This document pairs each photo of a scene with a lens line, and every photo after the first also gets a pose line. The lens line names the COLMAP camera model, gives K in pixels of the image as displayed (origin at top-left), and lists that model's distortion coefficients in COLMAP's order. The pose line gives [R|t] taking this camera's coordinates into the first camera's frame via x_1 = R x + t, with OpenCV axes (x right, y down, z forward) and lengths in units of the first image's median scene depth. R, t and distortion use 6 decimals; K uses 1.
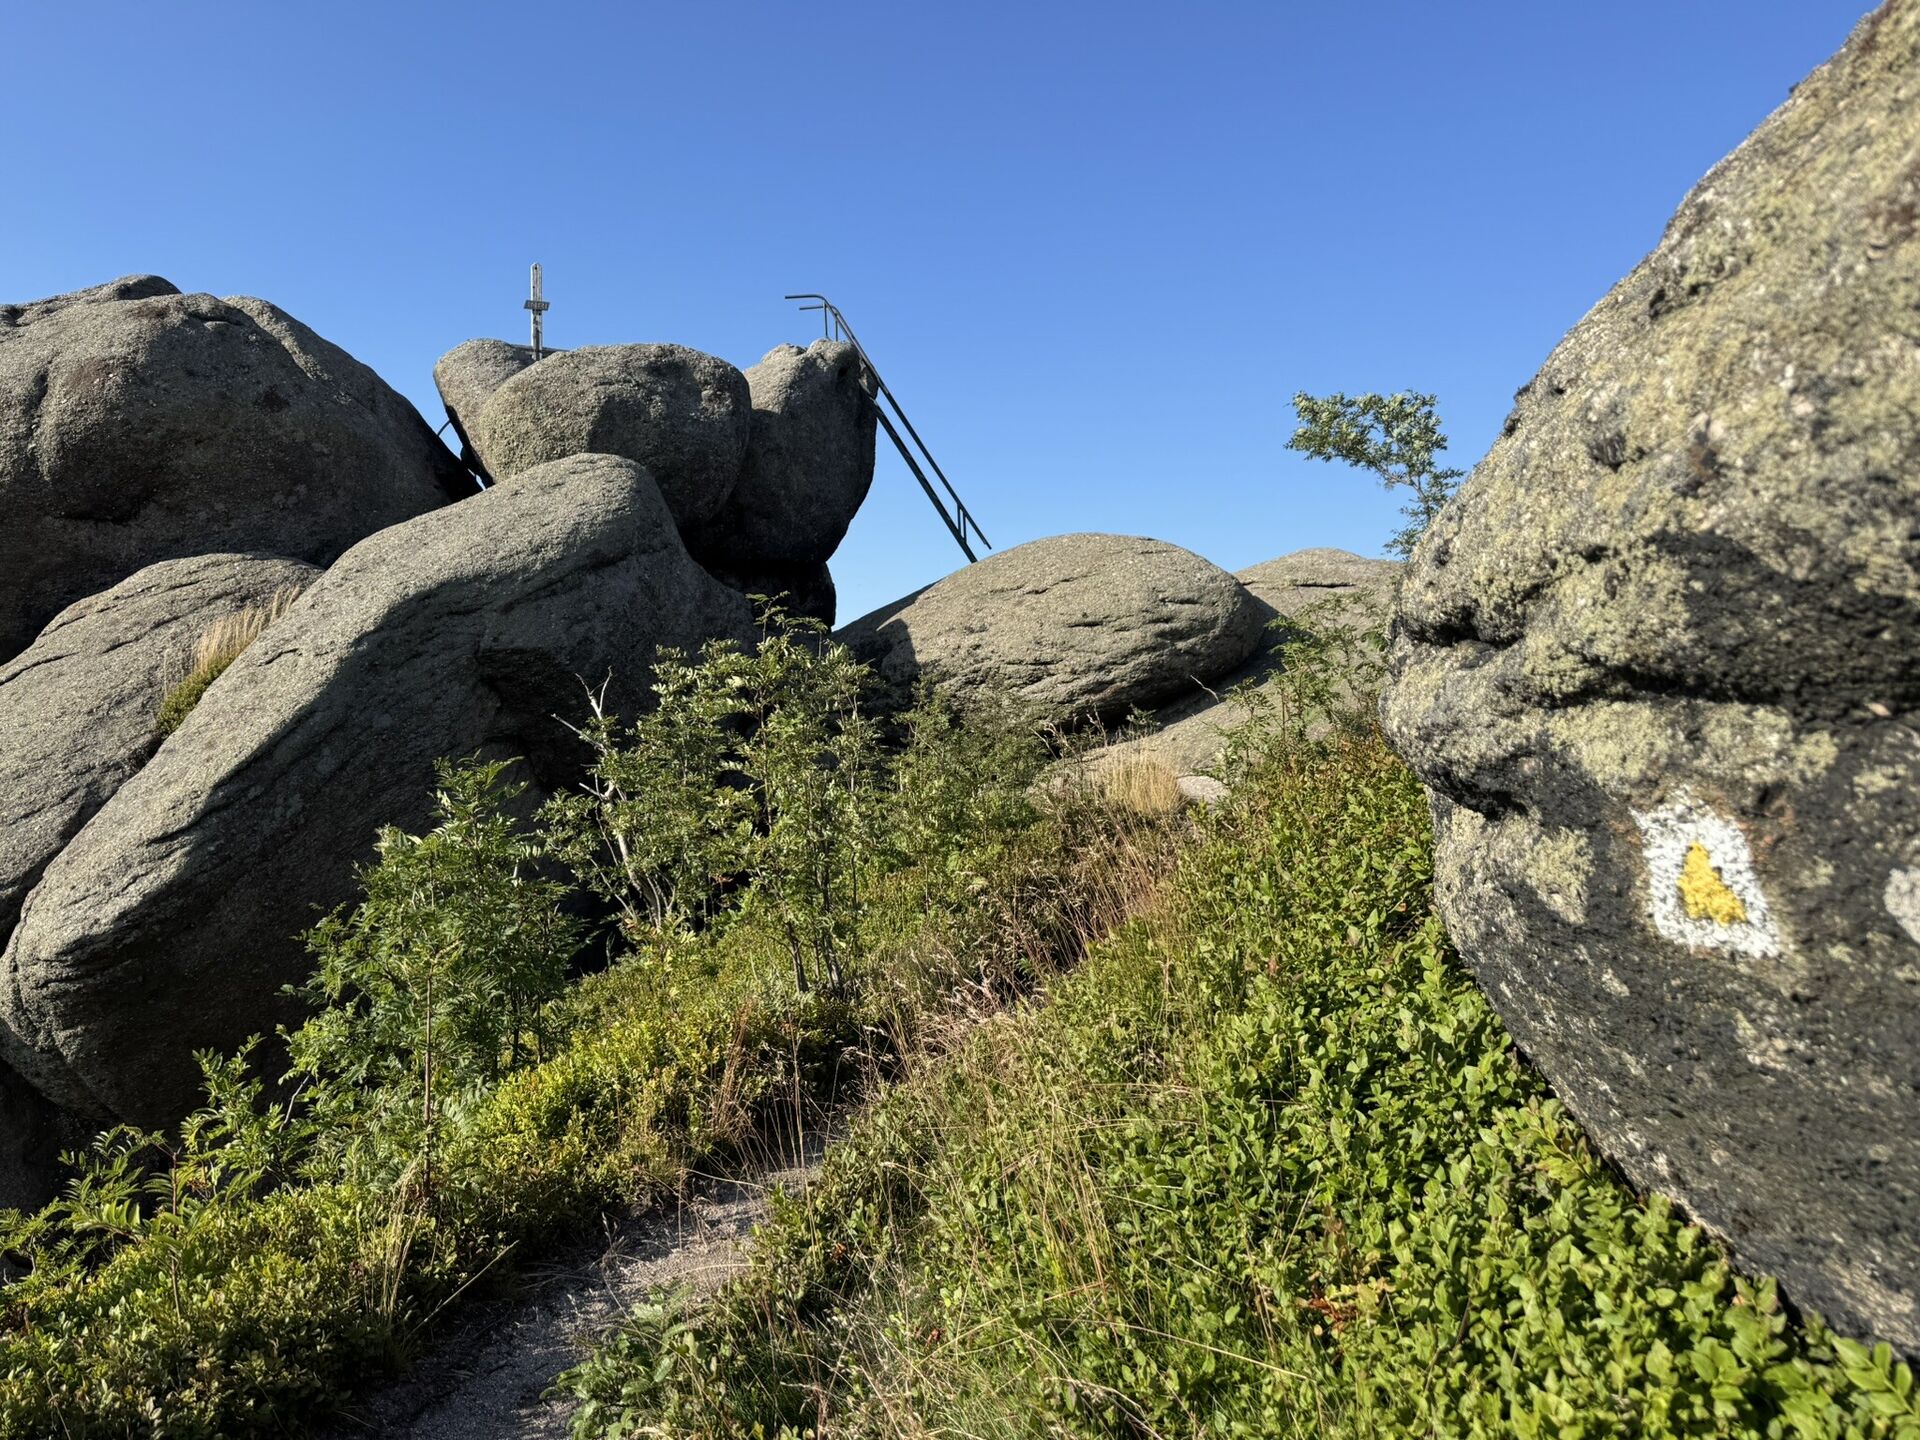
lens RADIAL K [[1339.9, 0, 960.4], [0, 1339.9, 689.1], [0, 0, 1]] dist [0.028948, -0.062469]
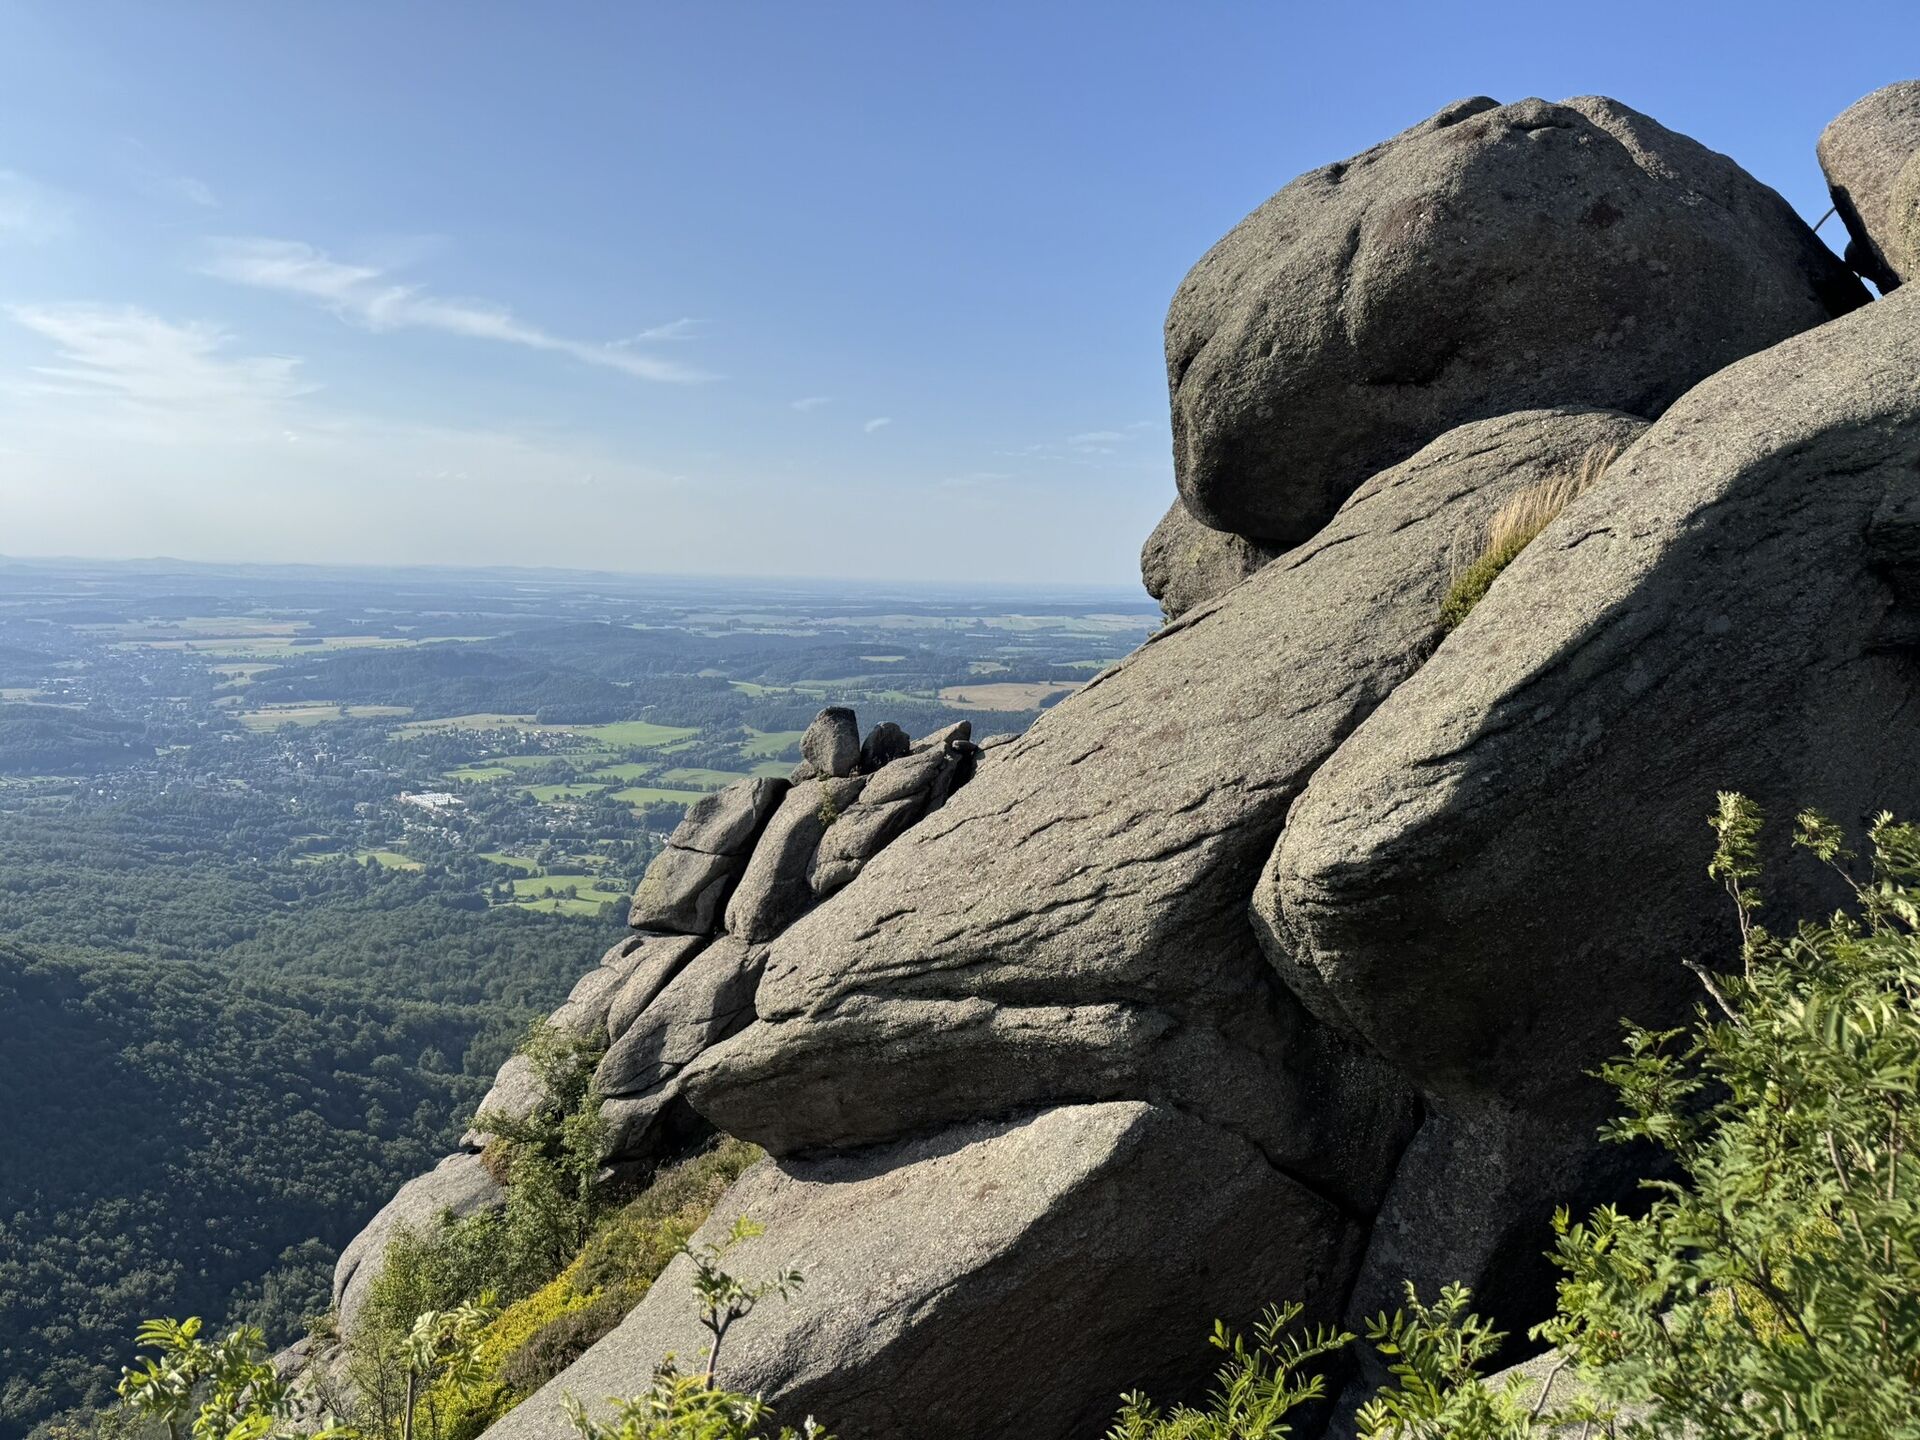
lens RADIAL K [[1321.7, 0, 966.2], [0, 1321.7, 715.5], [0, 0, 1]] dist [0.092396, -0.114868]
pose [[0.621831, 0.107008, -0.775806, -0.103882], [-0.008467, 0.991482, 0.129970, -0.019197], [0.783106, -0.074250, 0.617440, 0.207285]]
